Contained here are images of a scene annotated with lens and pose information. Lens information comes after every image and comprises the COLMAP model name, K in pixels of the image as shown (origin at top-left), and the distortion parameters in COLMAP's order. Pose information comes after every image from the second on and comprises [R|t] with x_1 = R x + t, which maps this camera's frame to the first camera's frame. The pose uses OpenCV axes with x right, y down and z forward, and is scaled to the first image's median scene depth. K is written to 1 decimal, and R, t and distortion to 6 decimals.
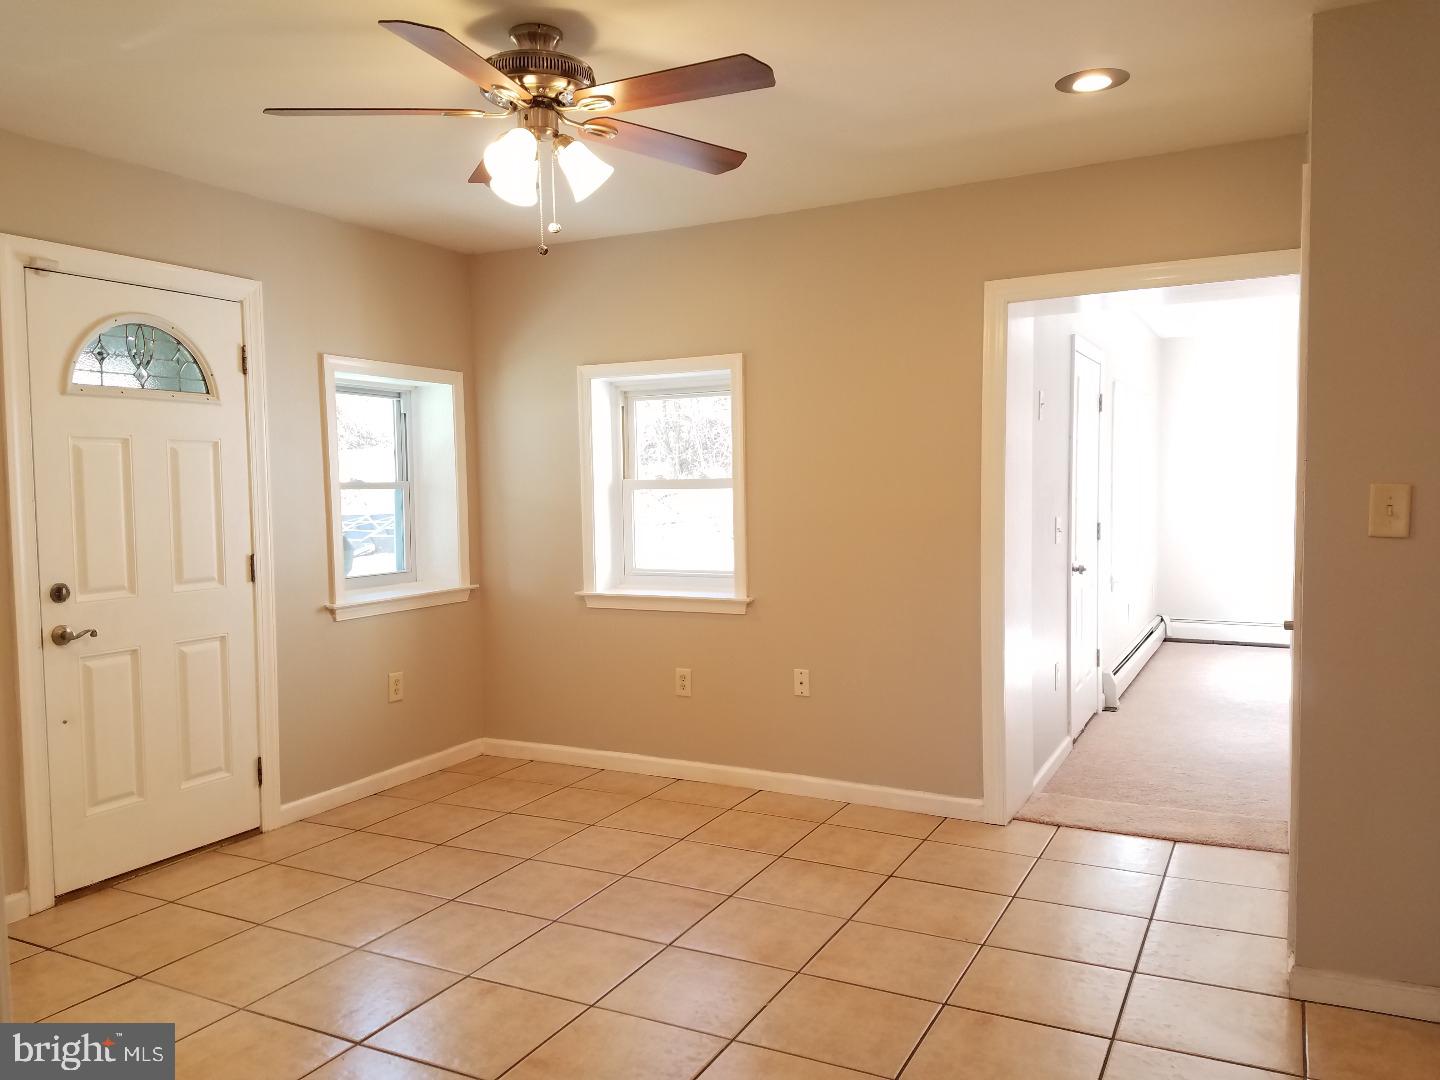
lens RADIAL K [[1086.6, 0, 720.0], [0, 1086.6, 540.0], [0, 0, 1]] dist [0.273290, -0.457978]
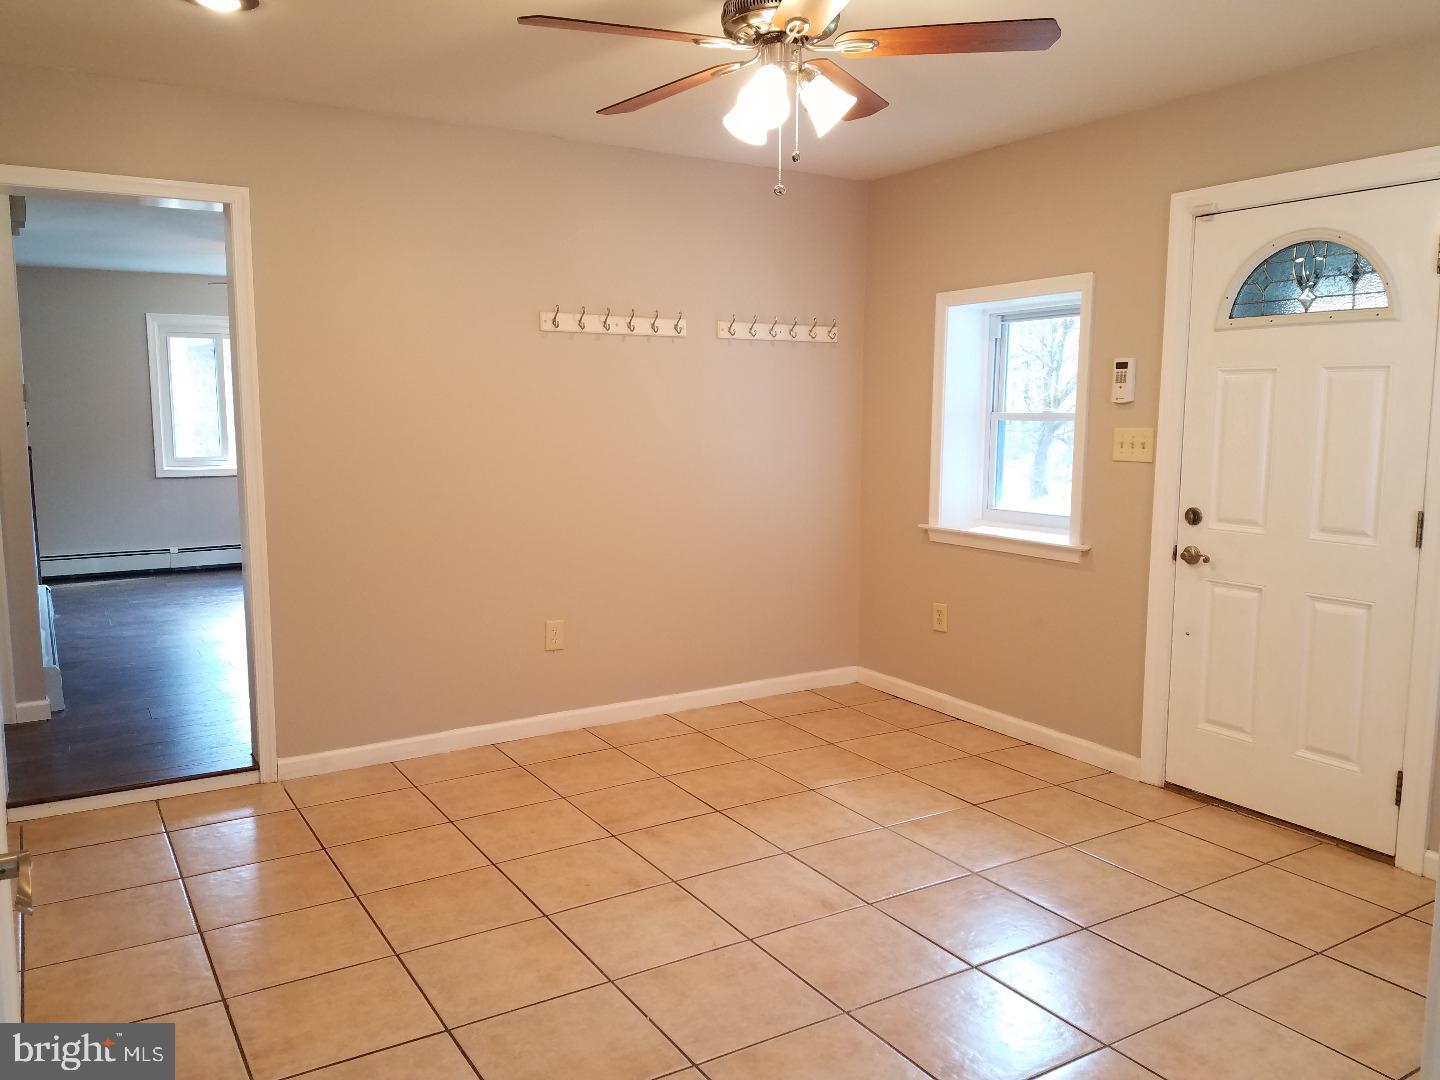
lens RADIAL K [[1086.6, 0, 720.0], [0, 1086.6, 540.0], [0, 0, 1]] dist [0.273290, -0.457978]
pose [[-0.521213, 0.112979, -0.845915, 0.553162], [-0.043583, 0.986382, 0.158594, -0.079717], [0.852313, 0.119528, -0.509191, 1.121326]]
